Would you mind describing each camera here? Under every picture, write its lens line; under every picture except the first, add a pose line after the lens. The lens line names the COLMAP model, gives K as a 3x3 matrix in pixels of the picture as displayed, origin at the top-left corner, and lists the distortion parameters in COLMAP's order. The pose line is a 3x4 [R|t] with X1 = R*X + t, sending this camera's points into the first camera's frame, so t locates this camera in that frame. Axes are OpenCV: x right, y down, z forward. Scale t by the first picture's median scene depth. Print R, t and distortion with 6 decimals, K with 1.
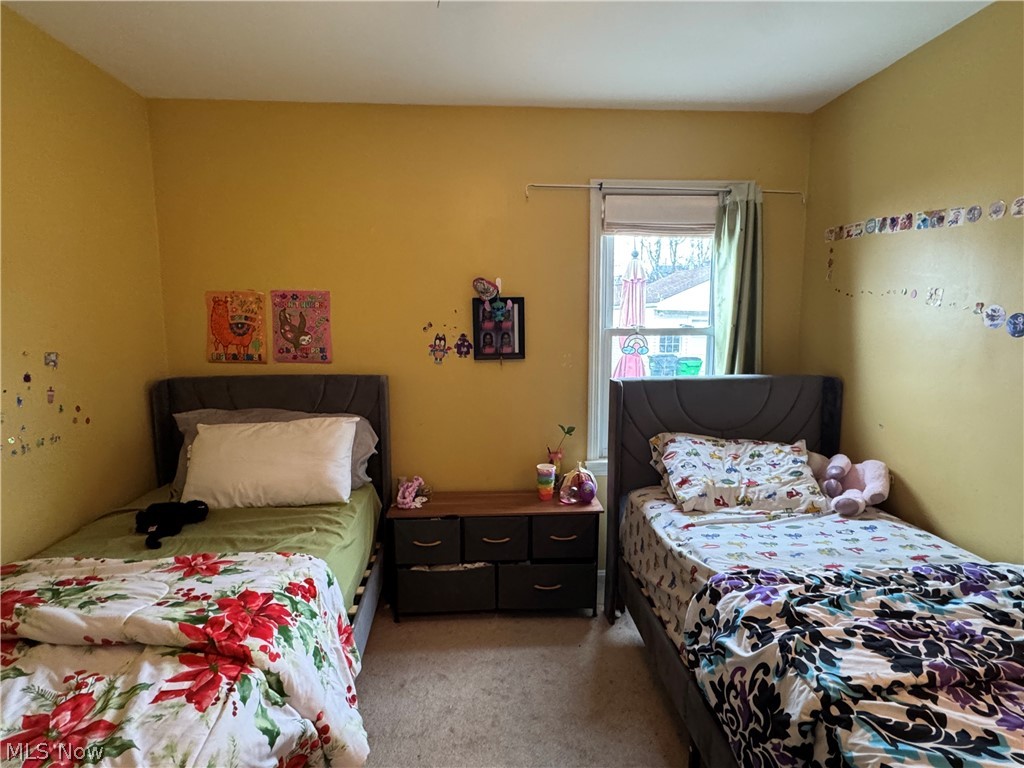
lens RADIAL K [[540.2, 0, 510.3], [0, 540.2, 384.8], [0, 0, 1]] dist [-0.013027, 0.009644]
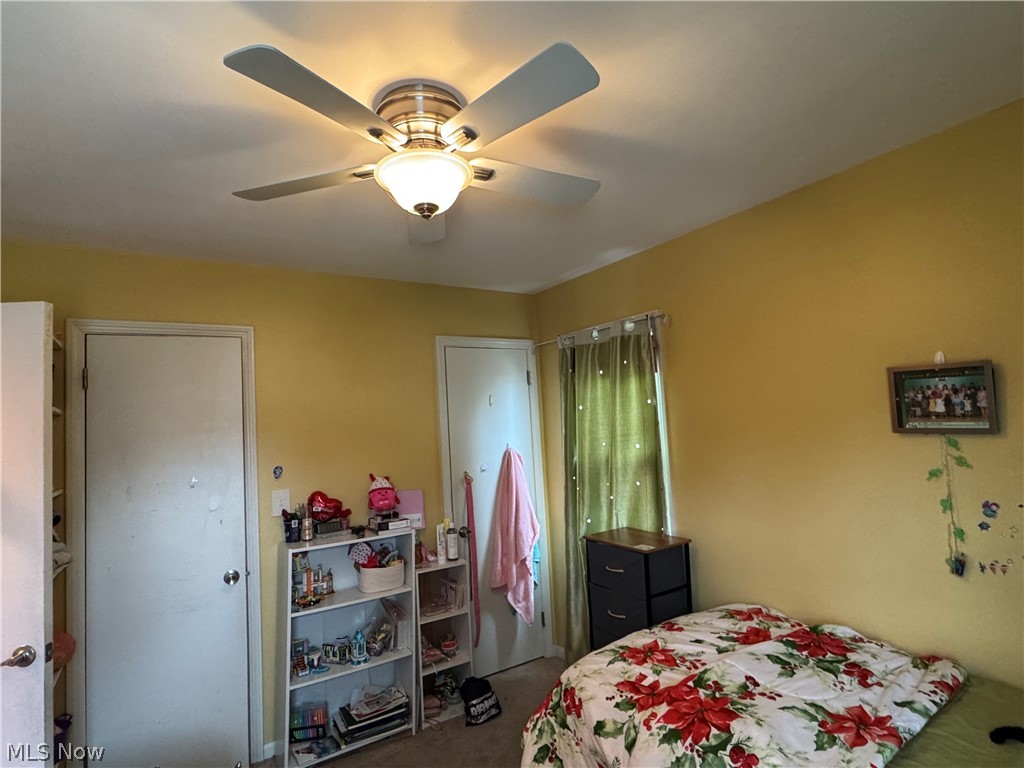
lens RADIAL K [[540.2, 0, 510.3], [0, 540.2, 384.8], [0, 0, 1]] dist [-0.013027, 0.009644]
pose [[-0.867799, 0.018322, -0.496577, 0.262250], [-0.002583, 0.999140, 0.041379, -0.197194], [0.496909, 0.037191, -0.867006, 1.115122]]
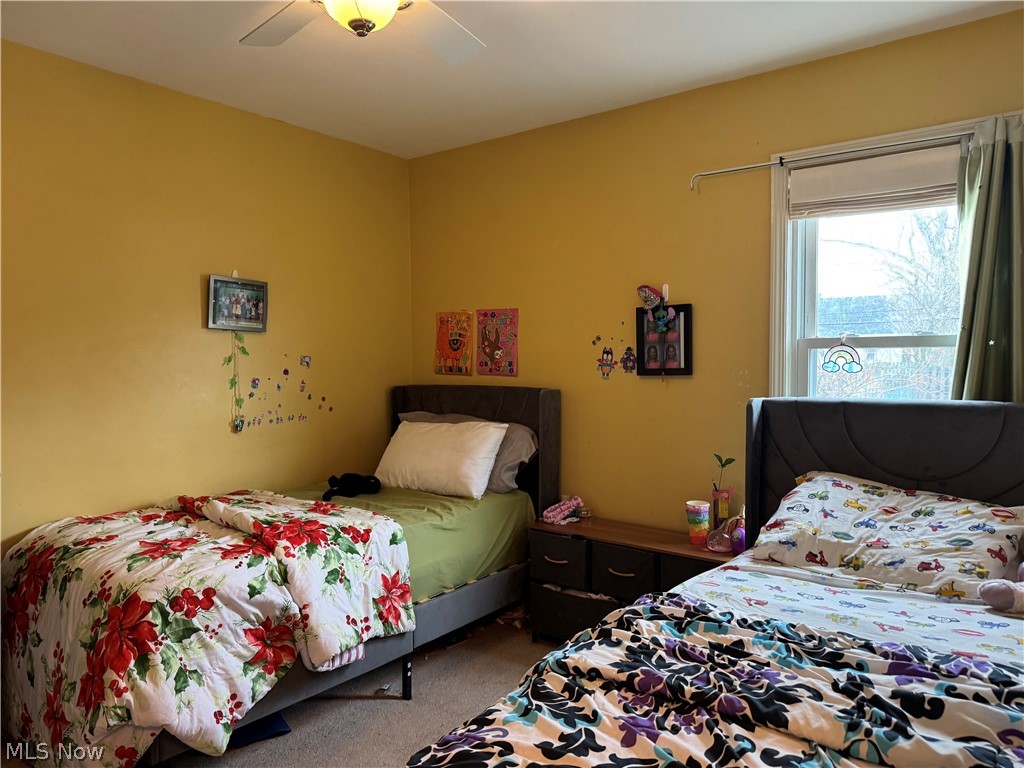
lens RADIAL K [[715.0, 0, 515.0], [0, 715.0, 385.8], [0, 0, 1]] dist [0.144534, -0.248585]
pose [[0.748821, 0.023928, -0.662341, 0.738743], [-0.082010, 0.995013, -0.056772, 0.072444], [0.657679, 0.096830, 0.747049, -0.046825]]
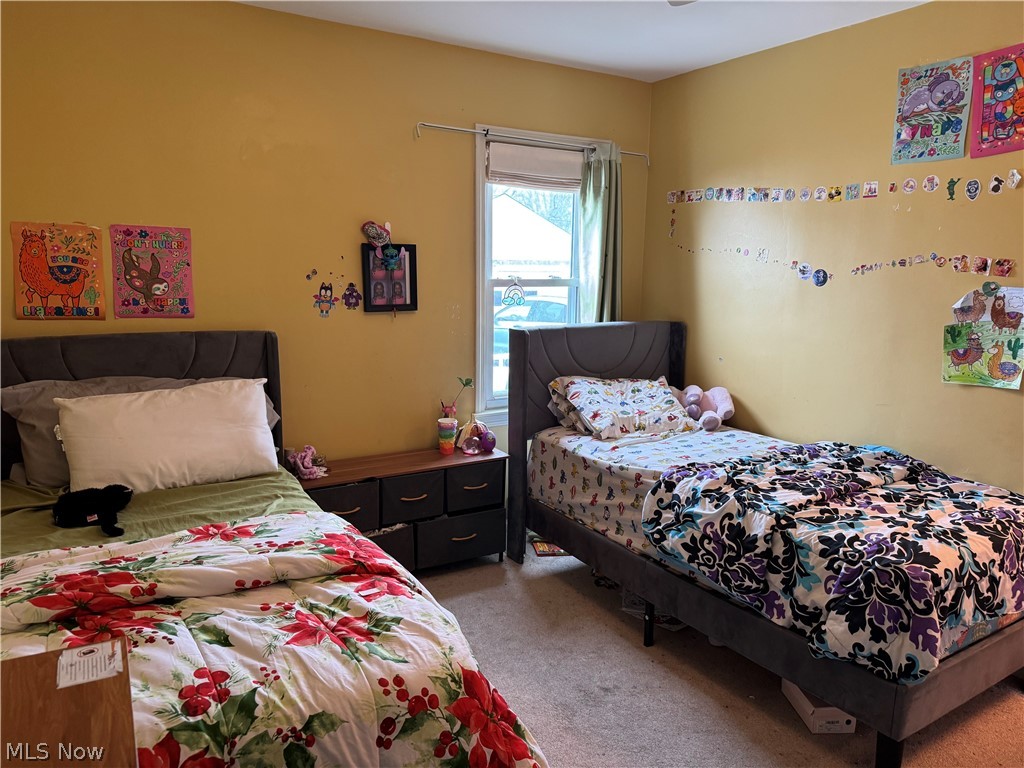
lens RADIAL K [[715.0, 0, 515.0], [0, 715.0, 385.8], [0, 0, 1]] dist [0.144534, -0.248585]
pose [[0.879111, -0.062334, 0.472524, -0.545866], [0.040845, 0.997617, 0.055613, 0.026924], [-0.474865, -0.029590, 0.879561, -0.252047]]
